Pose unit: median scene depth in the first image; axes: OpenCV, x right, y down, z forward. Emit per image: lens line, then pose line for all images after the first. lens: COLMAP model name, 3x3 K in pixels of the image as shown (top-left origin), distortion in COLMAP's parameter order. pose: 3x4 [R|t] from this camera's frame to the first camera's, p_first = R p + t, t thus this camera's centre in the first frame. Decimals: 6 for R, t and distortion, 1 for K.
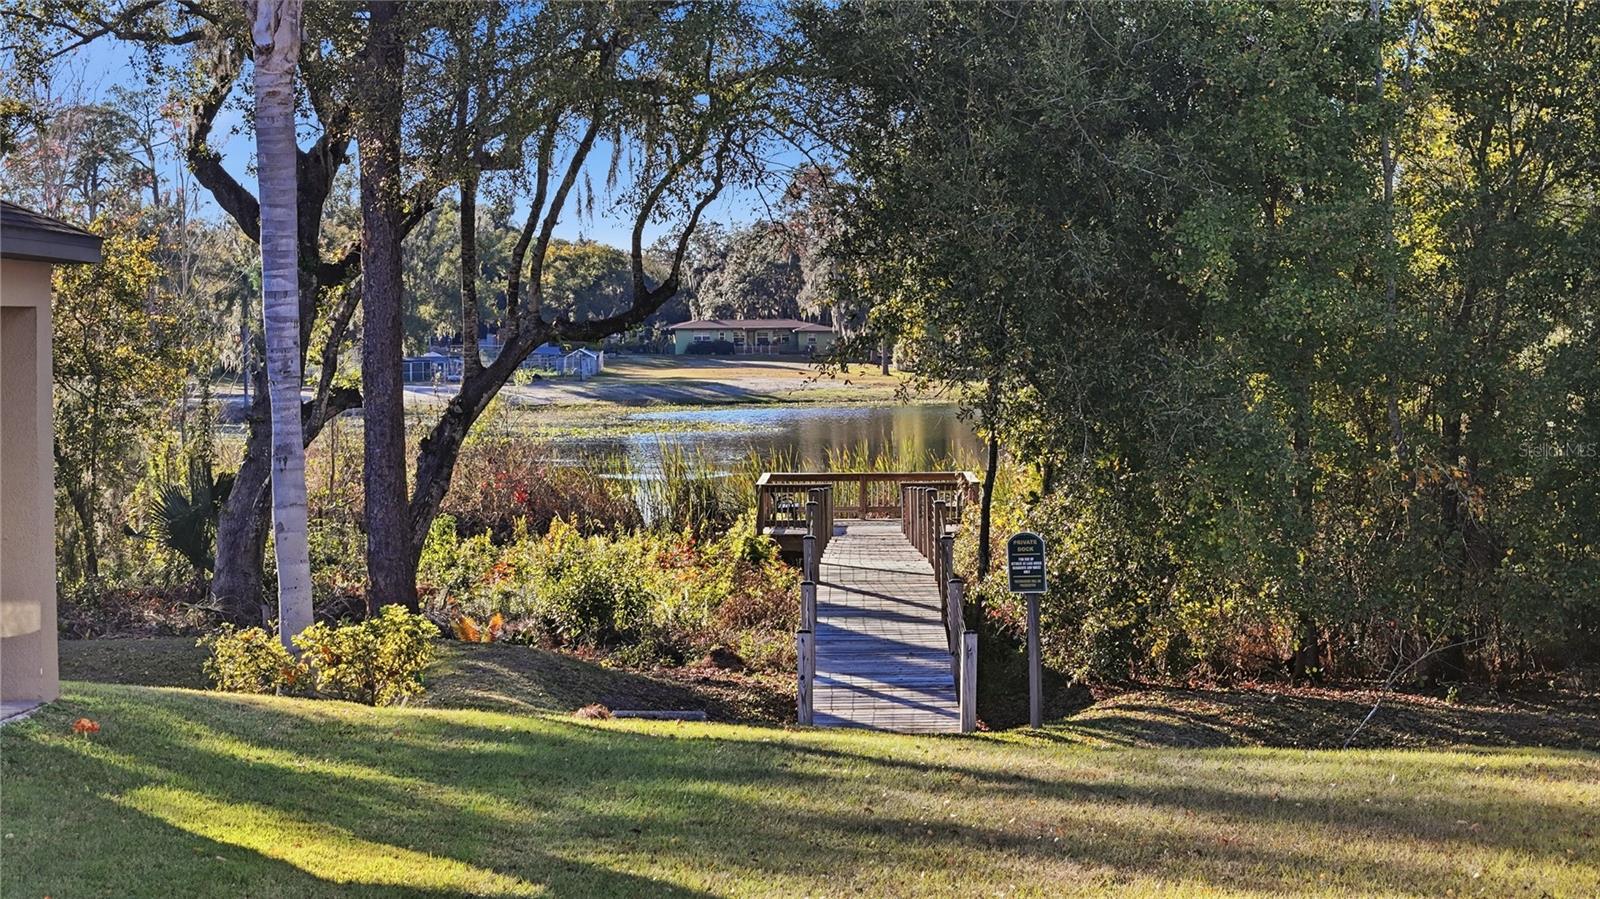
lens RADIAL K [[3134.8, 0, 800.5], [0, 3134.8, 451.3], [0, 0, 1]] dist [-0.303659, 0.000000]
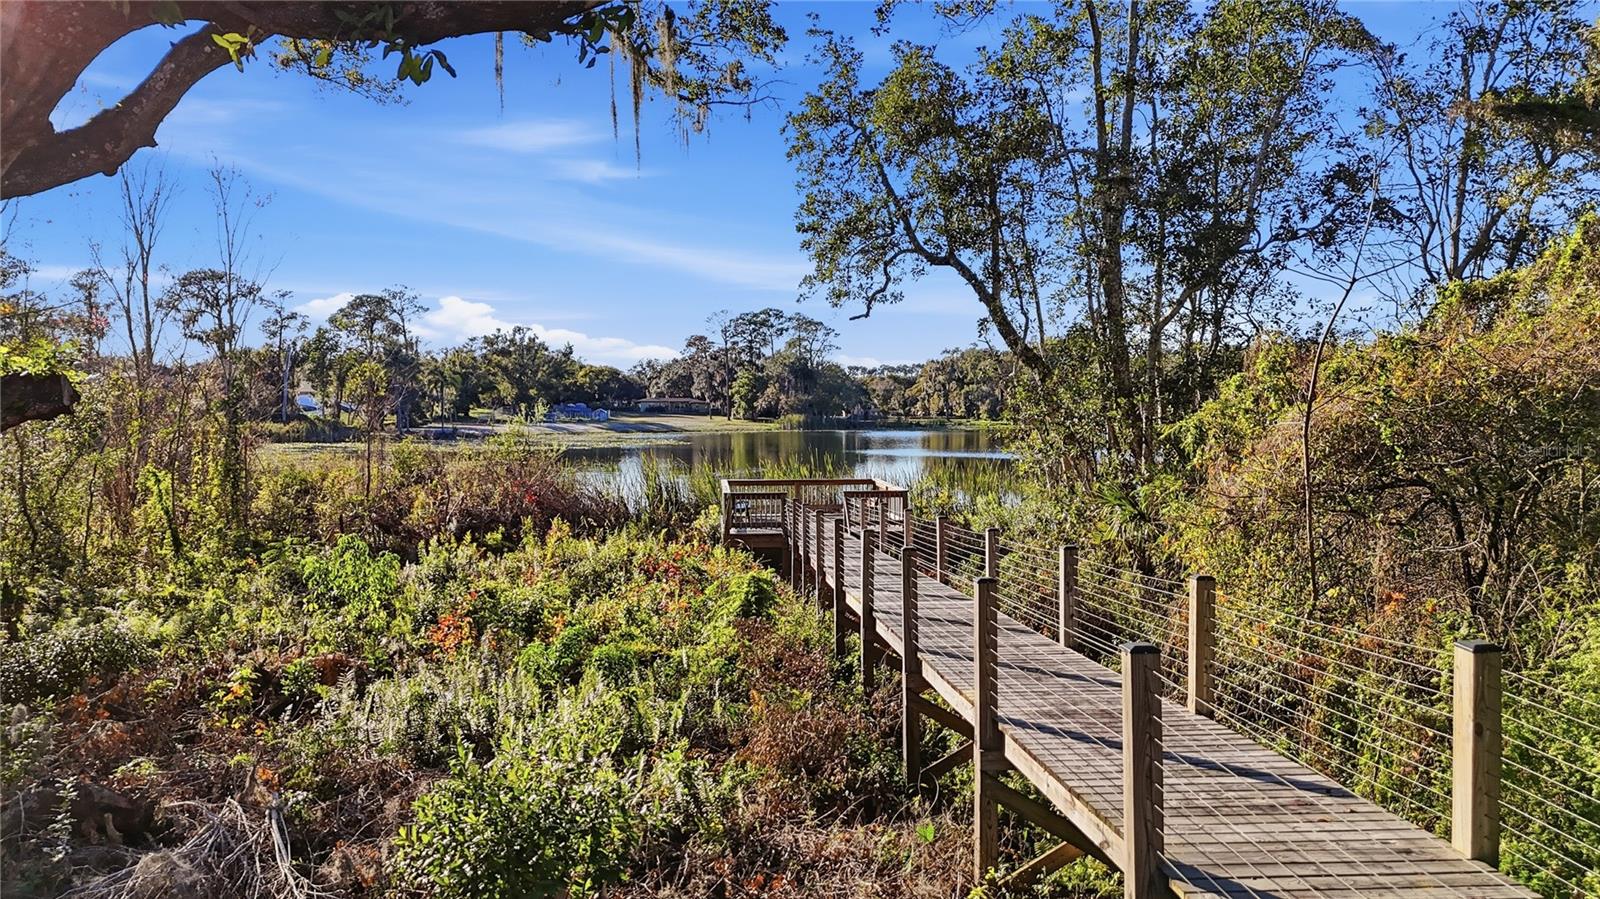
lens RADIAL K [[1116.6, 0, 809.8], [0, 1116.6, 447.9], [0, 0, 1]] dist [0.004762, -0.004415]
pose [[0.993731, 0.000844, 0.111797, -0.029895], [-0.000592, 0.999997, -0.002290, -0.005925], [-0.111799, 0.002209, 0.993728, 0.587420]]
